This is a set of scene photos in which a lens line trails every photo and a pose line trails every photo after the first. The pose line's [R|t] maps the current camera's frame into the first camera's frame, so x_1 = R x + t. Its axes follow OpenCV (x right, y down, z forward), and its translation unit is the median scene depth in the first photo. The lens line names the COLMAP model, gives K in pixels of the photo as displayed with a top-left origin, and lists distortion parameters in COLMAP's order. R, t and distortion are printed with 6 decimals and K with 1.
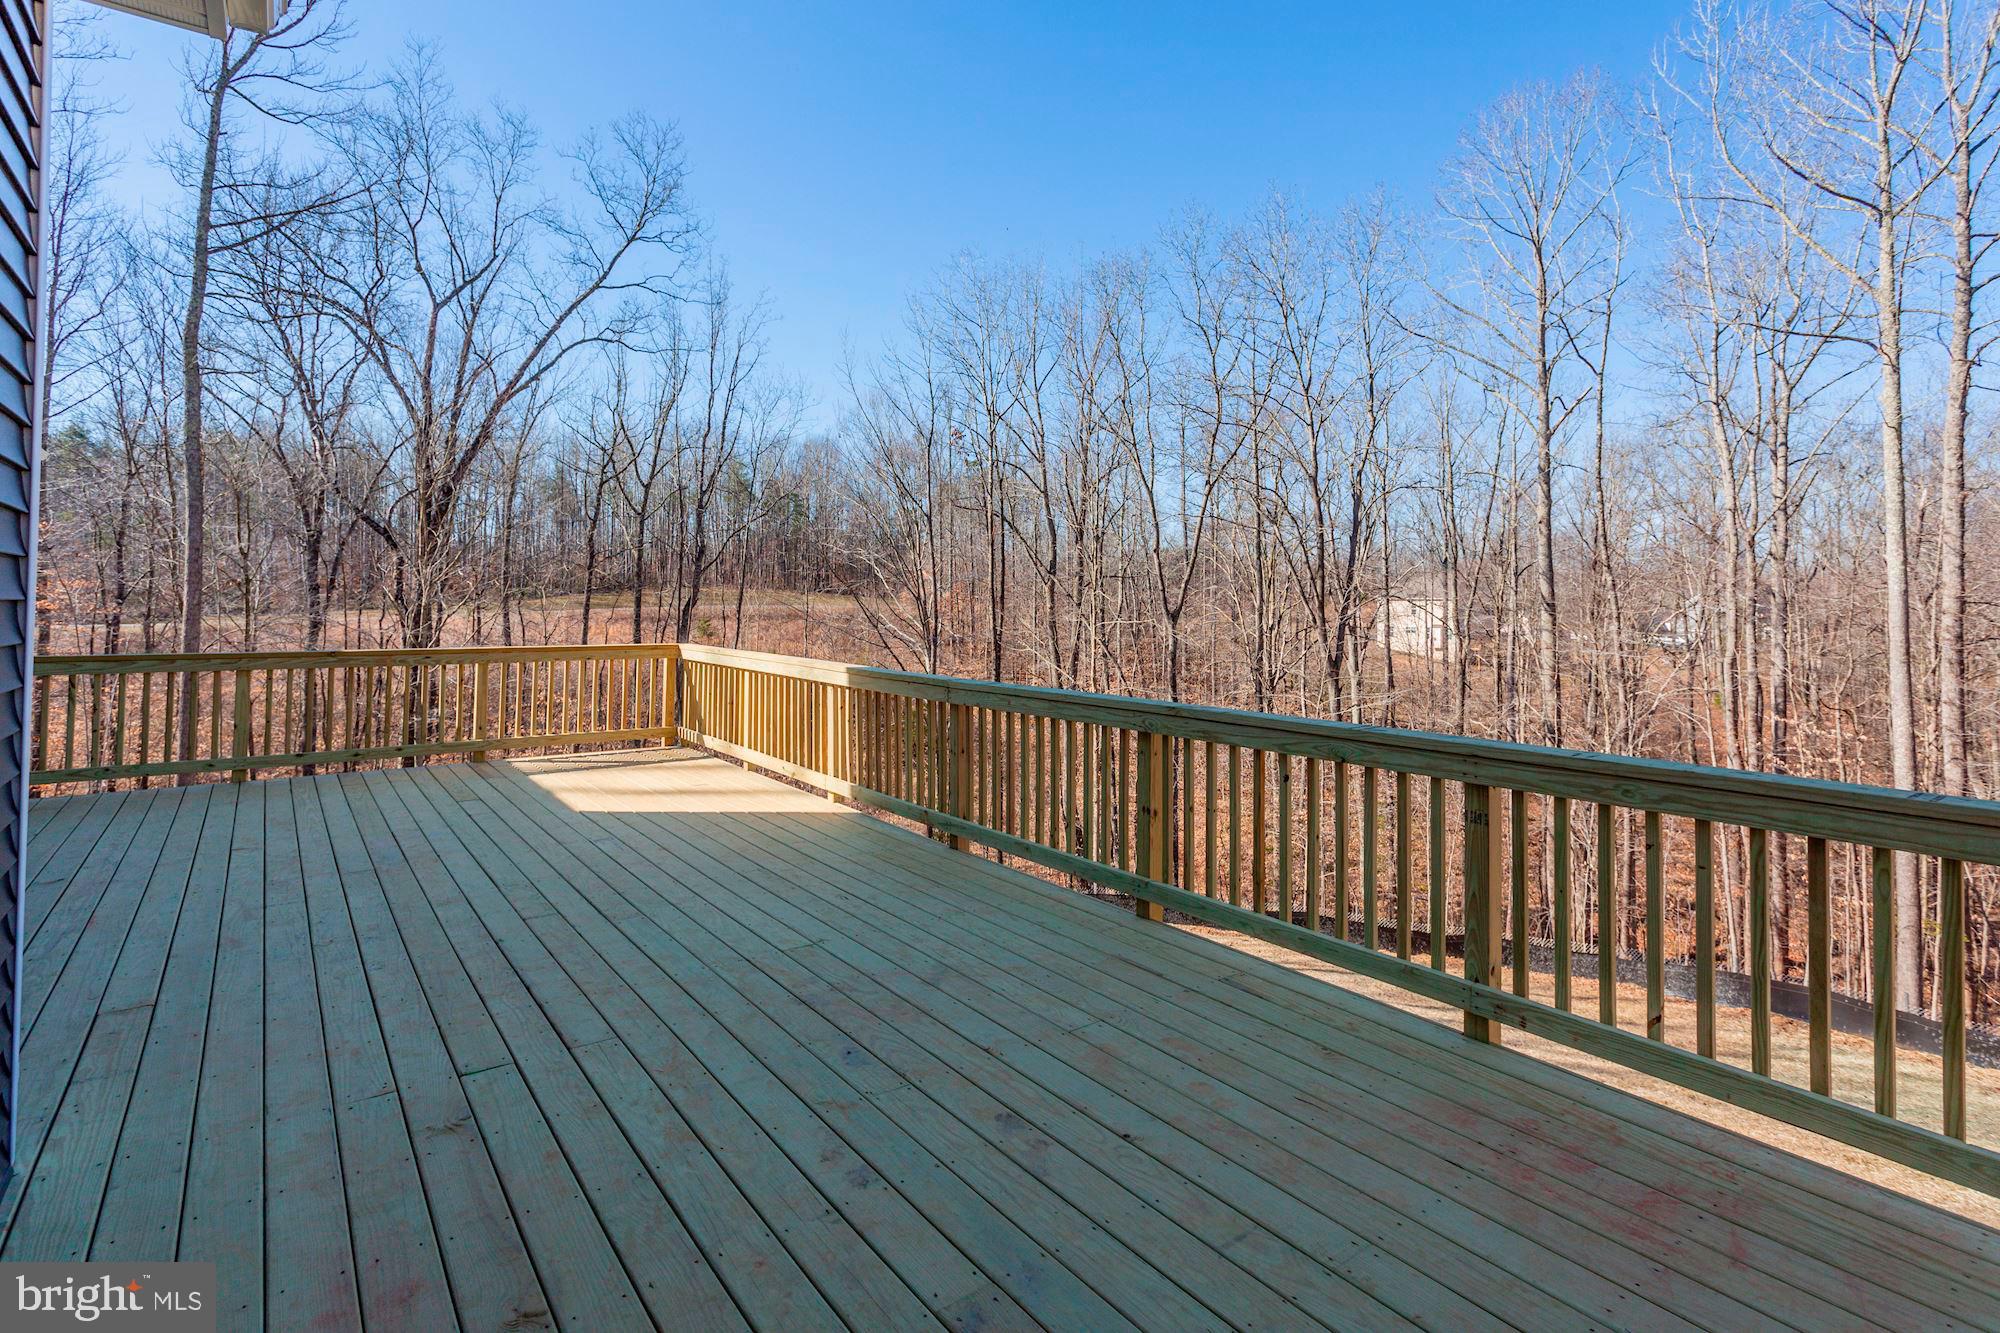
lens RADIAL K [[972.4, 0, 1047.0], [0, 972.4, 575.9], [0, 0, 1]] dist [0.003245, 0.000030]
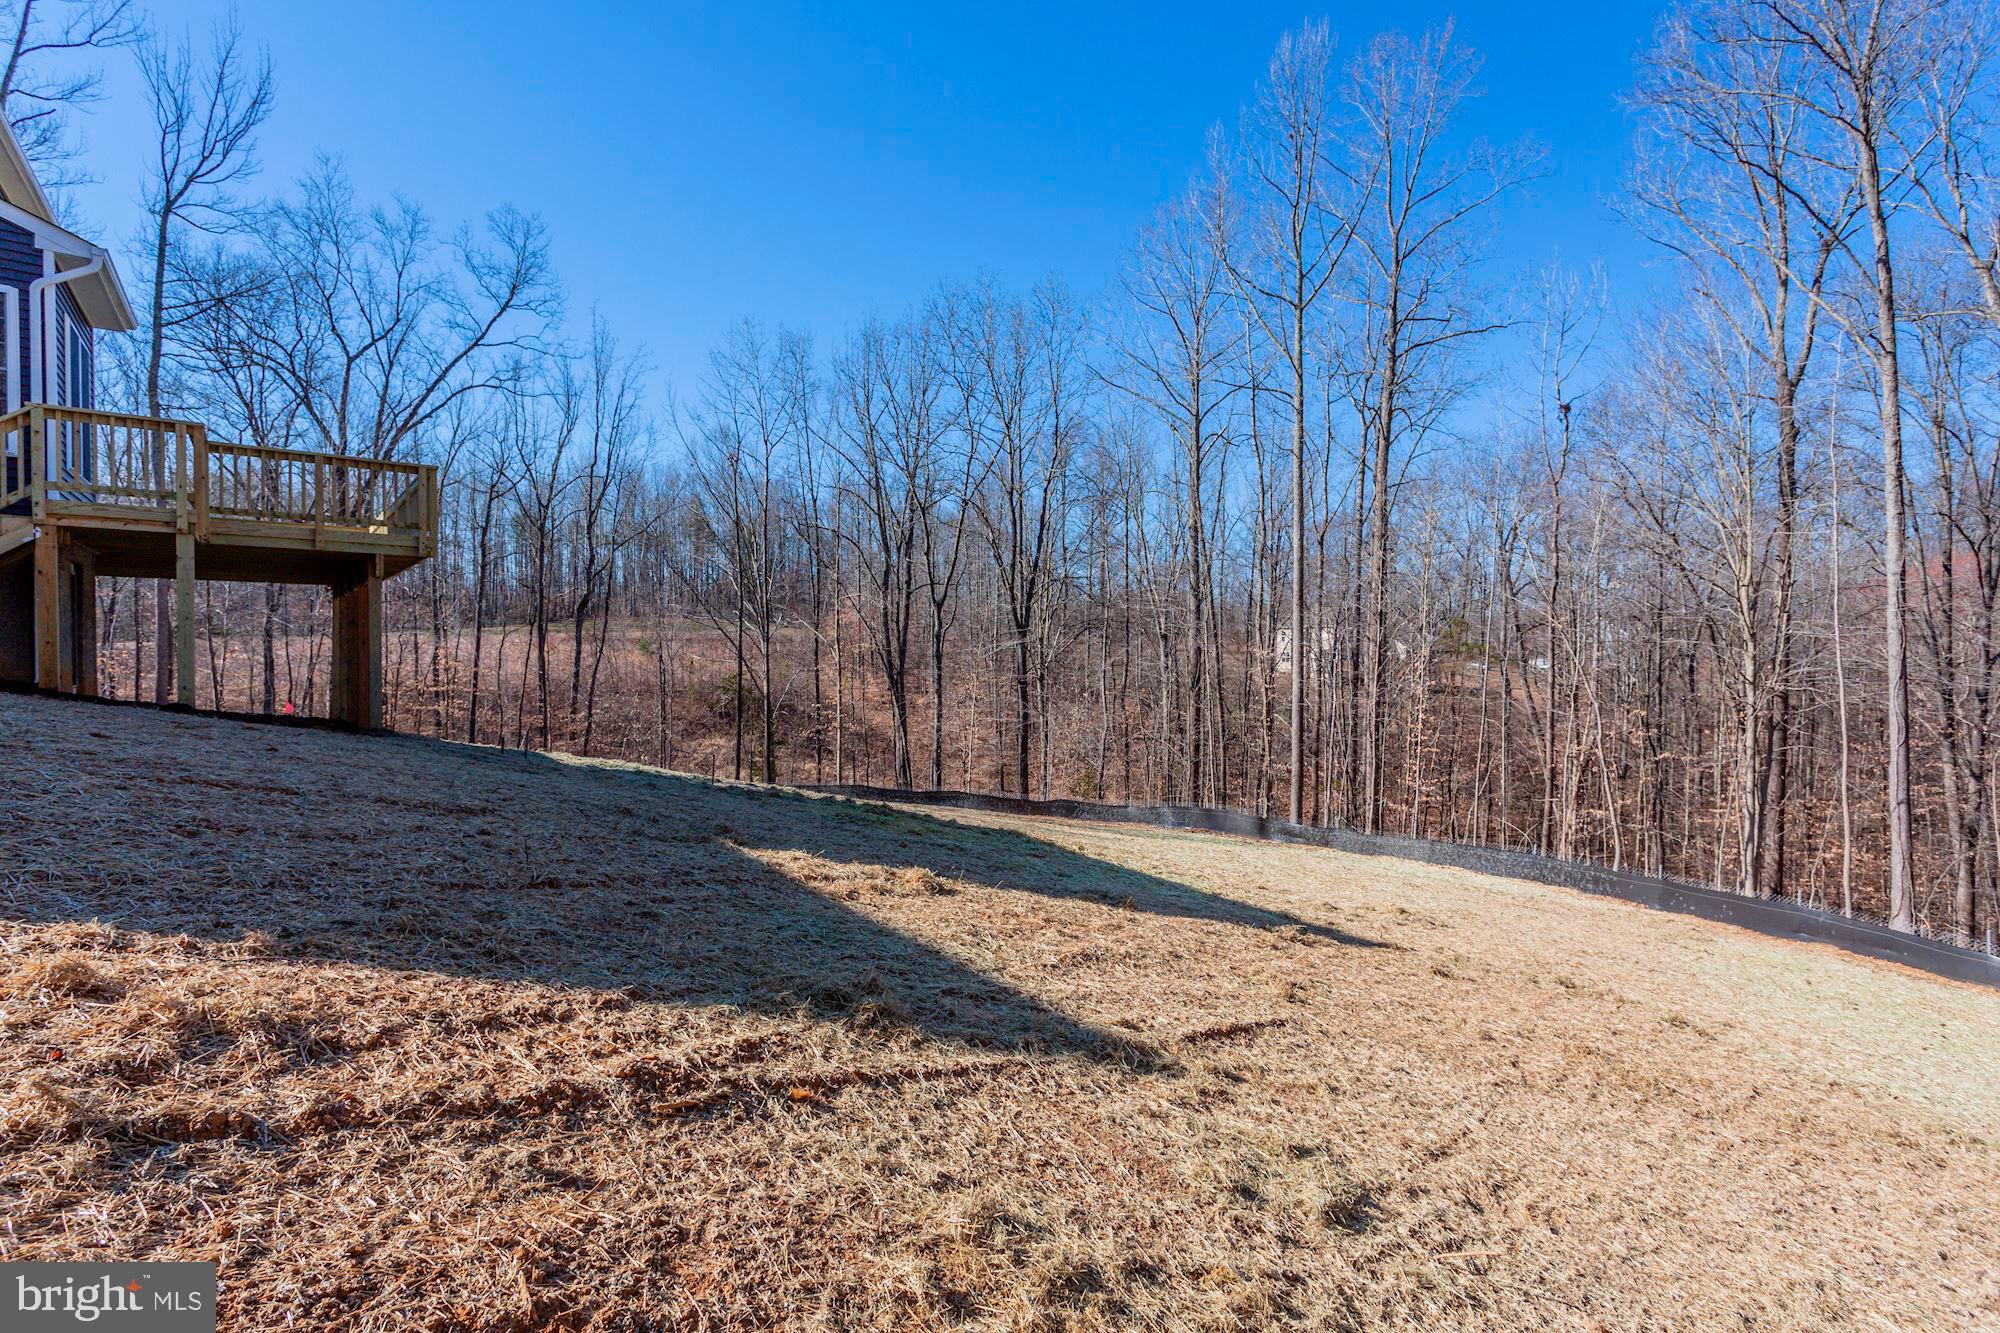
lens RADIAL K [[972.4, 0, 1039.5], [0, 972.4, 653.7], [0, 0, 1]] dist [0.003245, 0.000030]
pose [[0.999990, 0.004380, 0.001133, 0.264397], [-0.004415, 0.999440, 0.033181, 0.058796], [-0.000987, -0.033185, 0.999449, -0.275294]]
